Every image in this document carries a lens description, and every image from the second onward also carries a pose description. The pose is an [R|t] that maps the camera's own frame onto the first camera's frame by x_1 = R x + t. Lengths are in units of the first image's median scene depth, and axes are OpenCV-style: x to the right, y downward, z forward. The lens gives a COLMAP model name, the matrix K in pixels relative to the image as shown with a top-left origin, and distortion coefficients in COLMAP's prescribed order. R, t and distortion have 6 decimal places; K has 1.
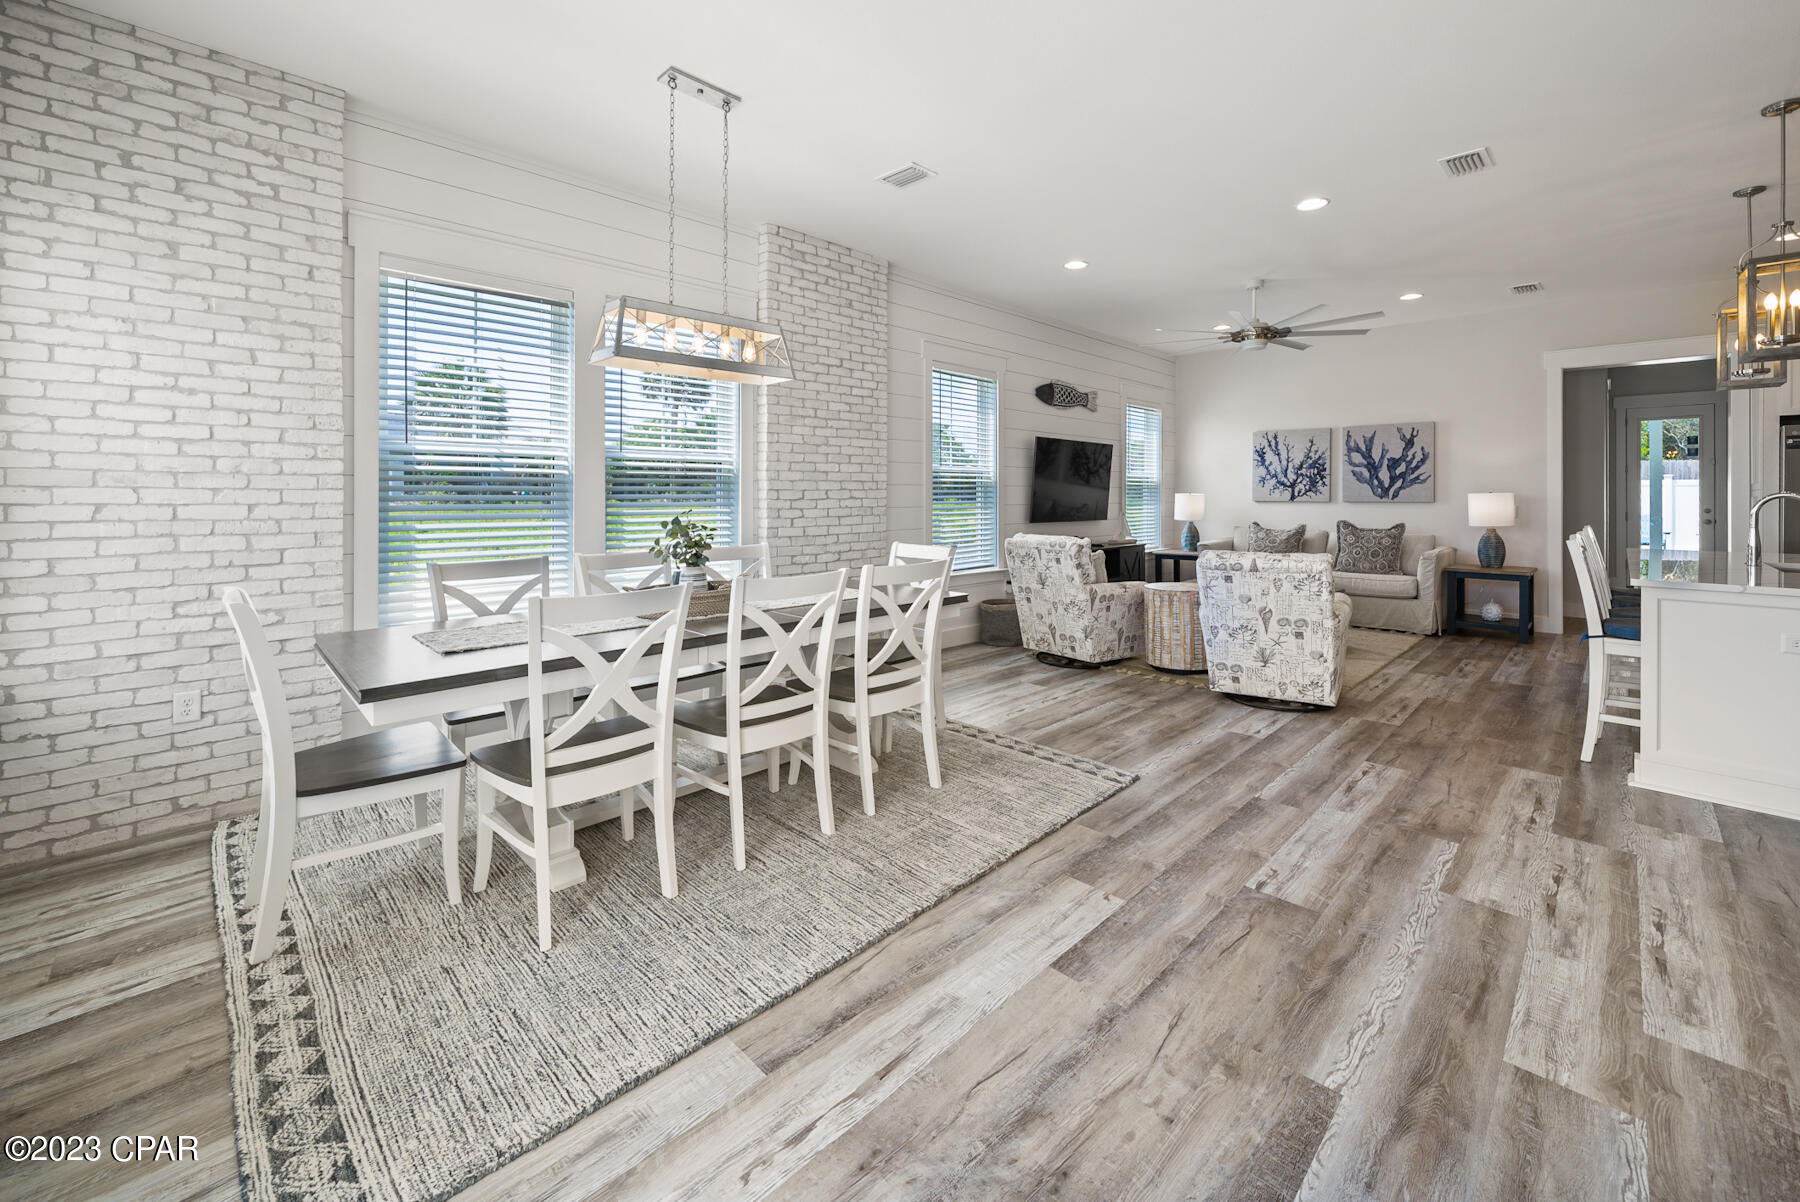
lens RADIAL K [[713.5, 0, 903.3], [0, 713.5, 496.1], [0, 0, 1]] dist [-0.000962, -0.000315]
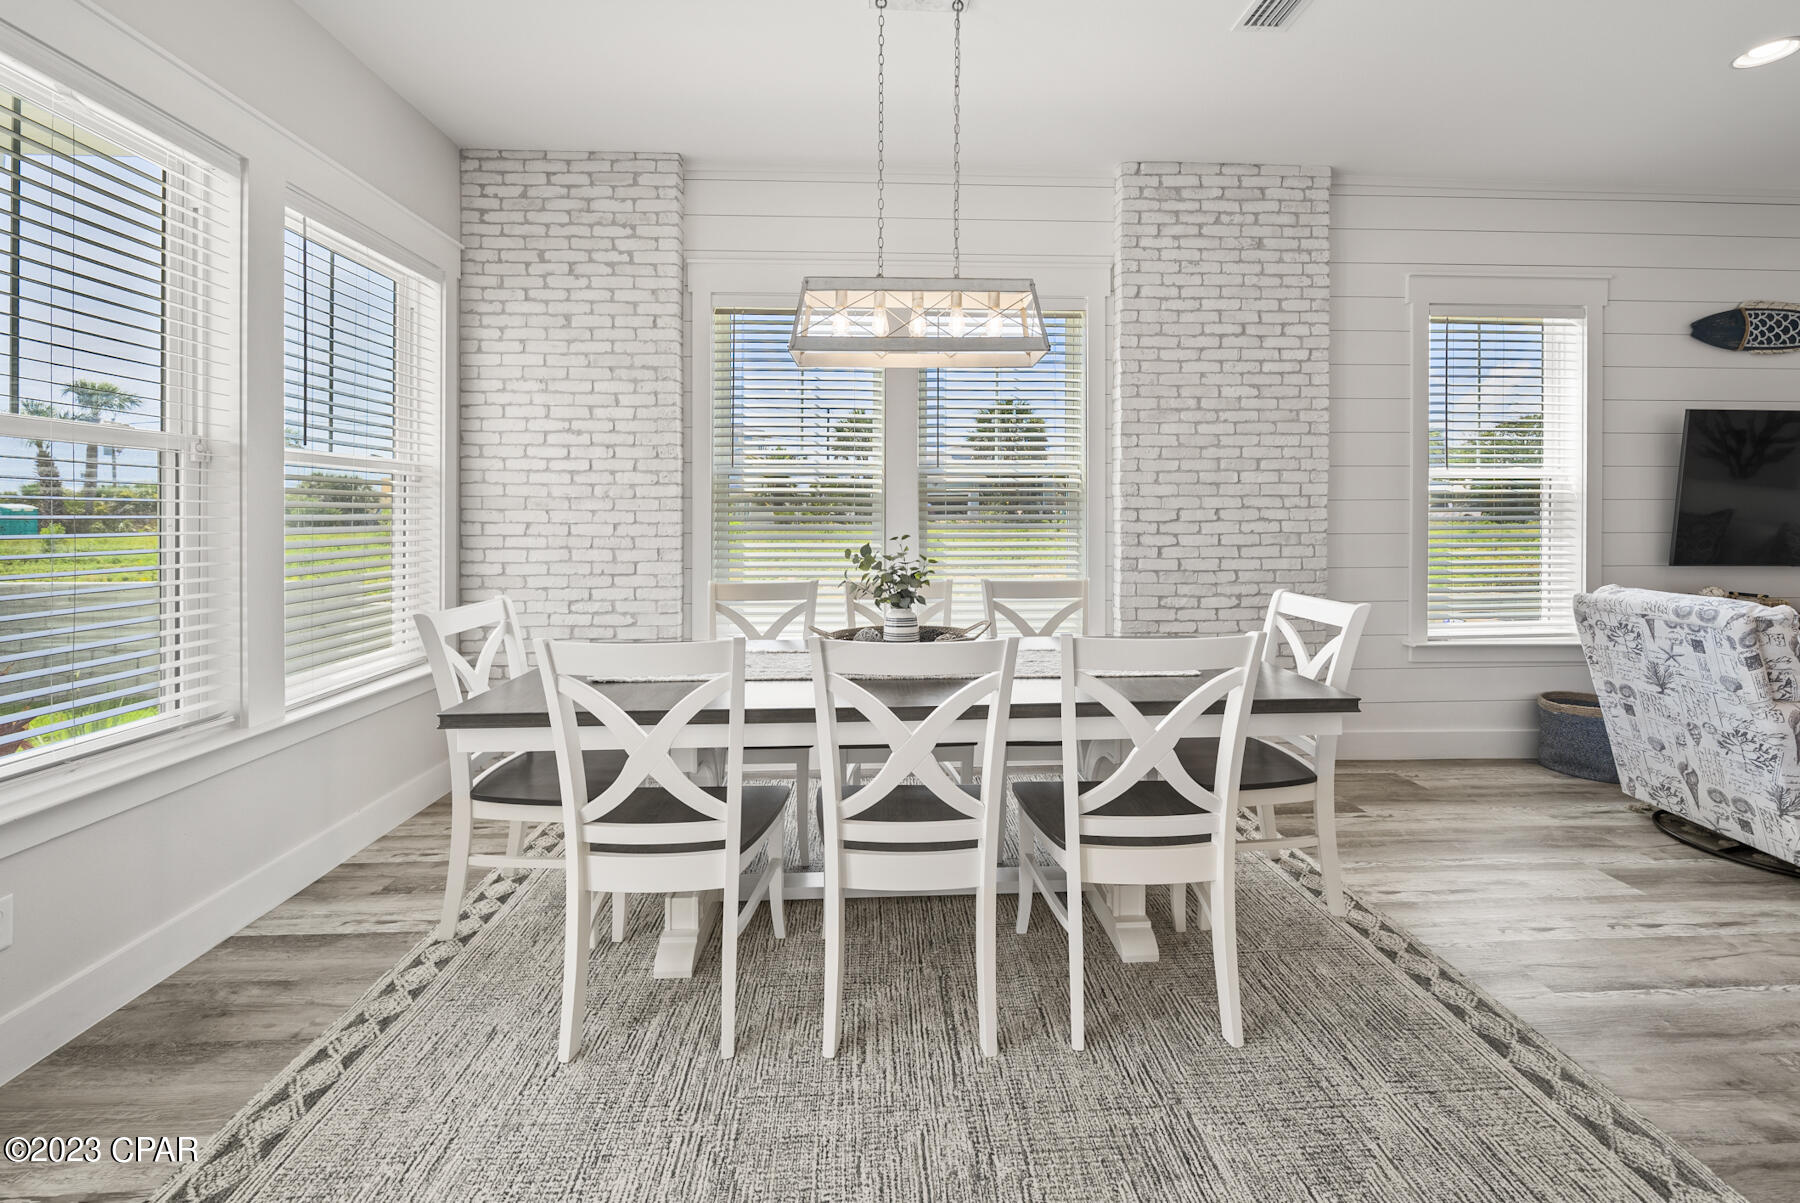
lens RADIAL K [[703.0, 0, 904.8], [0, 703.0, 520.0], [0, 0, 1]] dist [-0.002760, -0.000306]
pose [[0.742773, 0.003908, -0.669532, 0.211981], [-0.000560, 0.999986, 0.005216, -0.000554], [0.669544, -0.003499, 0.742765, 0.409455]]
